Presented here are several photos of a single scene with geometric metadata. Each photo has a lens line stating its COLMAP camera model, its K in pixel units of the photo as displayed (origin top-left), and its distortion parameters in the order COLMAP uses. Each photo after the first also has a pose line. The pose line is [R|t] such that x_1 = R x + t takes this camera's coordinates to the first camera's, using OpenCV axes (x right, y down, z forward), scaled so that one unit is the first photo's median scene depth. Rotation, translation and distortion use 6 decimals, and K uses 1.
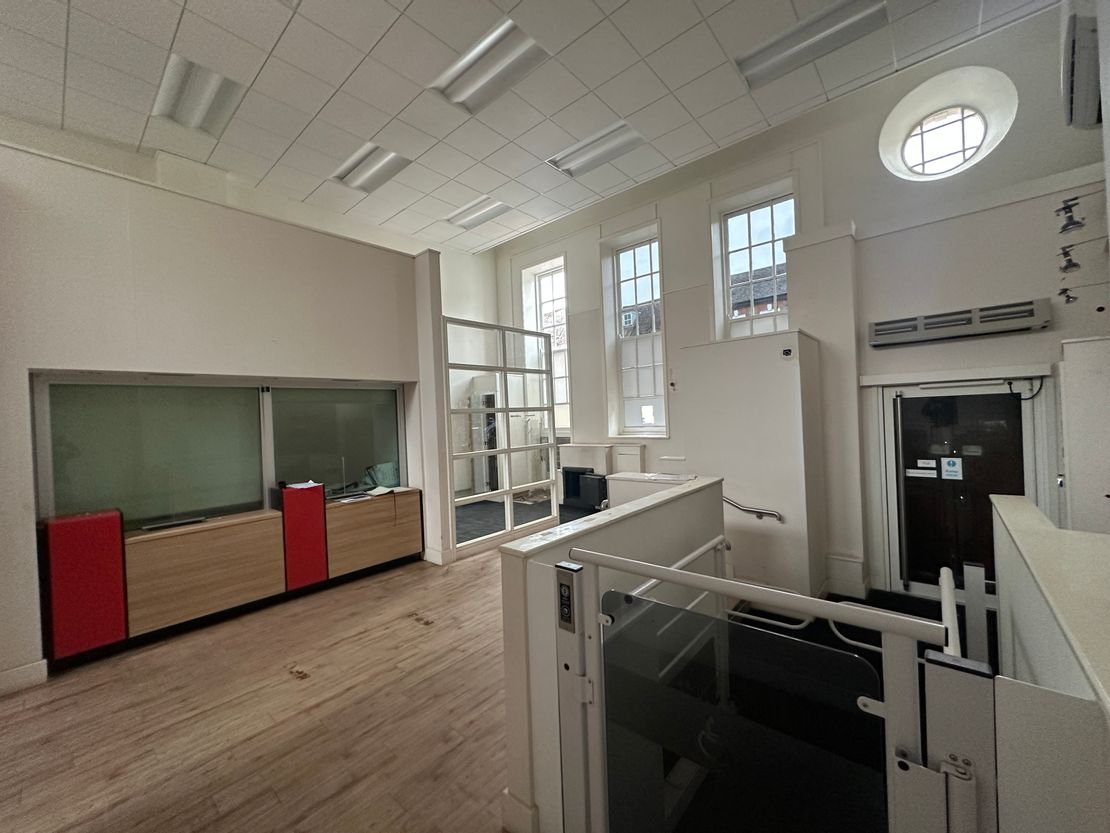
lens RADIAL K [[441.4, 0, 555.4], [0, 441.4, 419.5], [0, 0, 1]] dist [-0.001486, -0.000277]
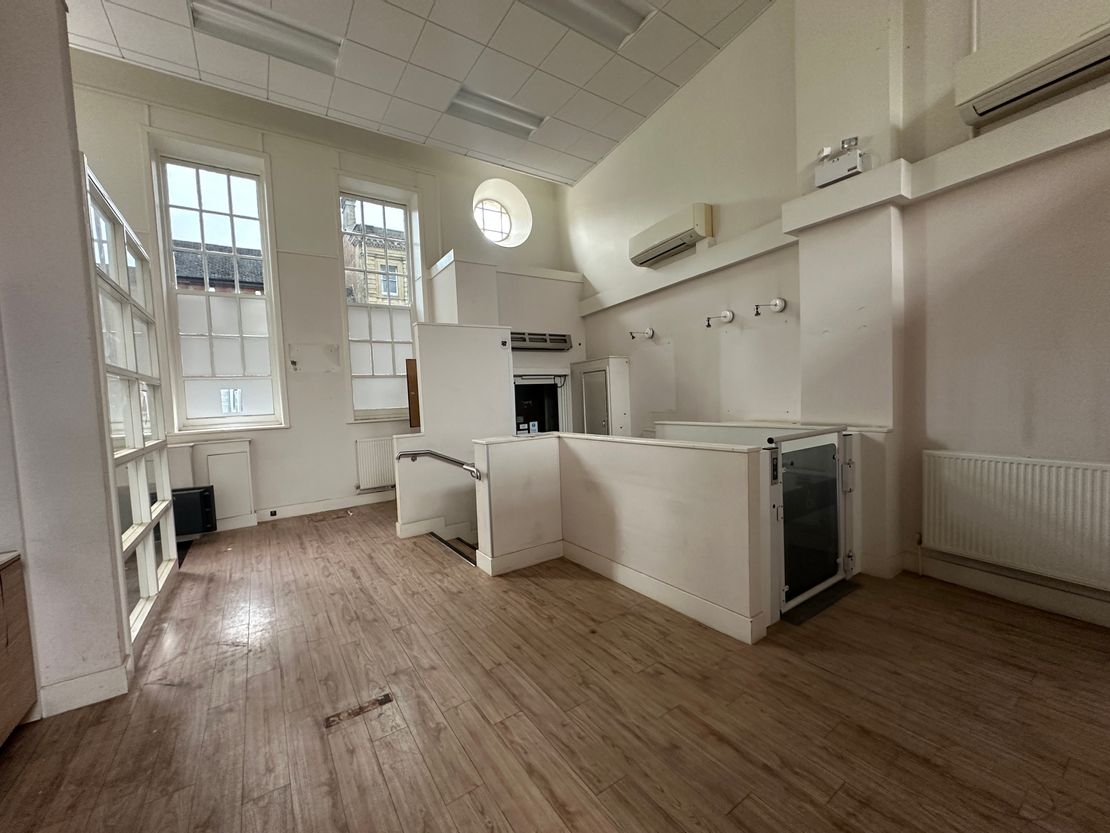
lens RADIAL K [[441.4, 0, 556.0], [0, 441.4, 416.8], [0, 0, 1]] dist [-0.001486, -0.000277]
pose [[0.258209, -0.016319, 0.965951, -0.699476], [0.037797, 0.999262, 0.006778, 0.062824], [-0.965349, 0.034760, 0.258636, 0.514524]]
